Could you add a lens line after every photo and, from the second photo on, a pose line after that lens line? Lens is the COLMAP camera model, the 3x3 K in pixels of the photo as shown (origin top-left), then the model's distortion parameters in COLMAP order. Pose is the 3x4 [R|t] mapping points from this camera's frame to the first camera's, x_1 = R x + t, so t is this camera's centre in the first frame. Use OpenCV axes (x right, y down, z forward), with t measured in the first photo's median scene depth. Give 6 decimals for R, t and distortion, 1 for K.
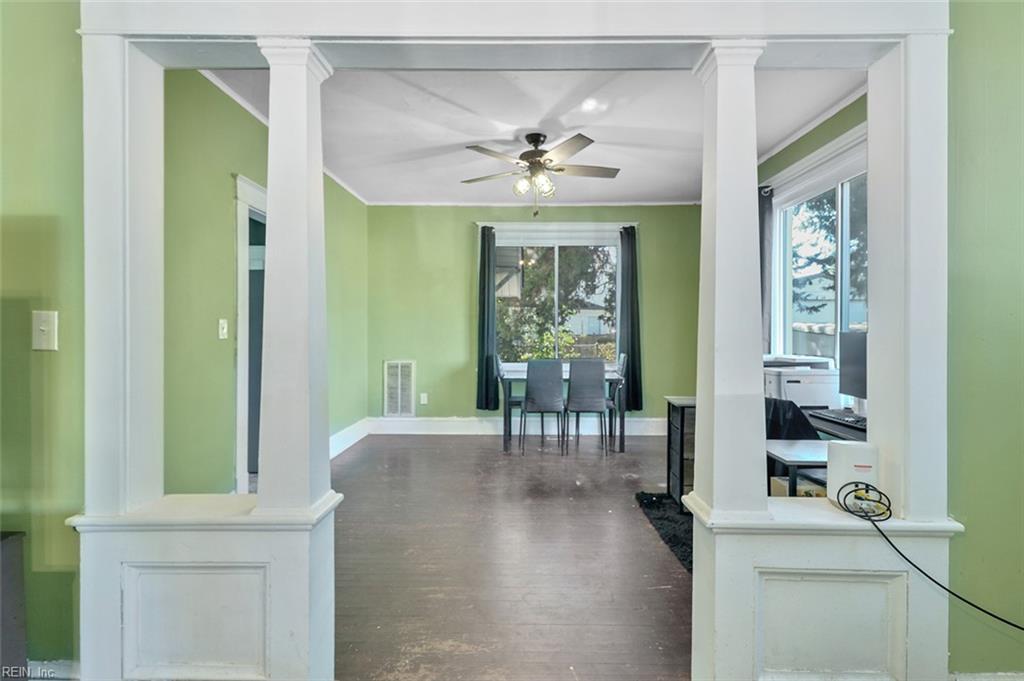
lens RADIAL K [[488.3, 0, 511.3], [0, 488.3, 336.8], [0, 0, 1]] dist [-0.000287, 0.000627]
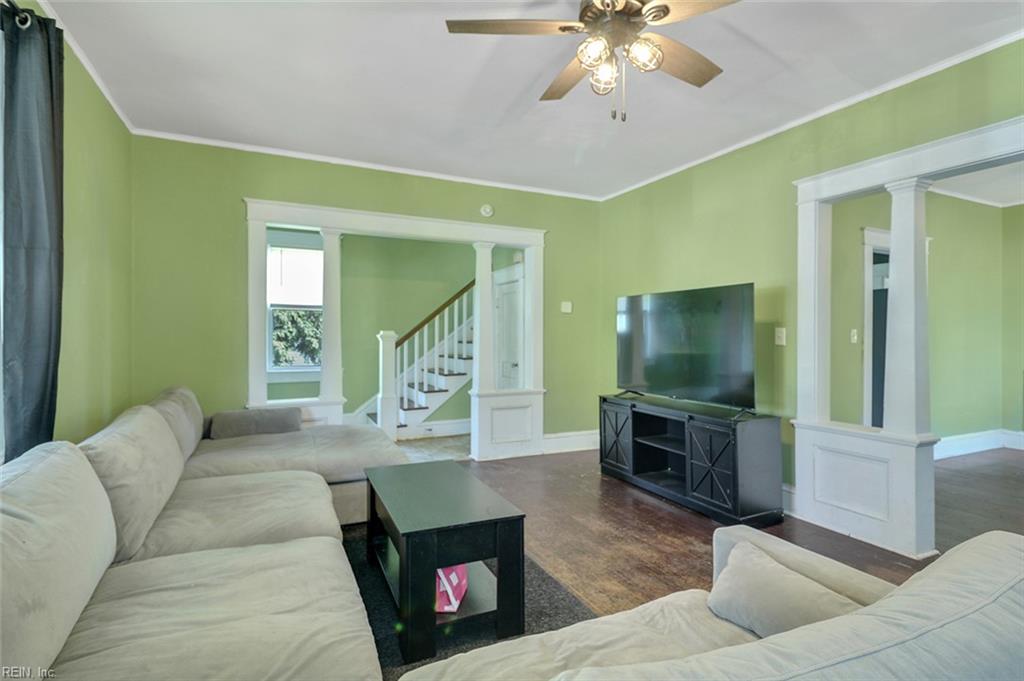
lens RADIAL K [[493.5, 0, 513.7], [0, 493.5, 344.0], [0, 0, 1]] dist [0.000437, -0.000522]
pose [[0.445218, -0.004060, -0.895413, 0.484934], [-0.001906, 0.999983, -0.005482, 0.032533], [0.895420, 0.004148, 0.445203, -1.001011]]
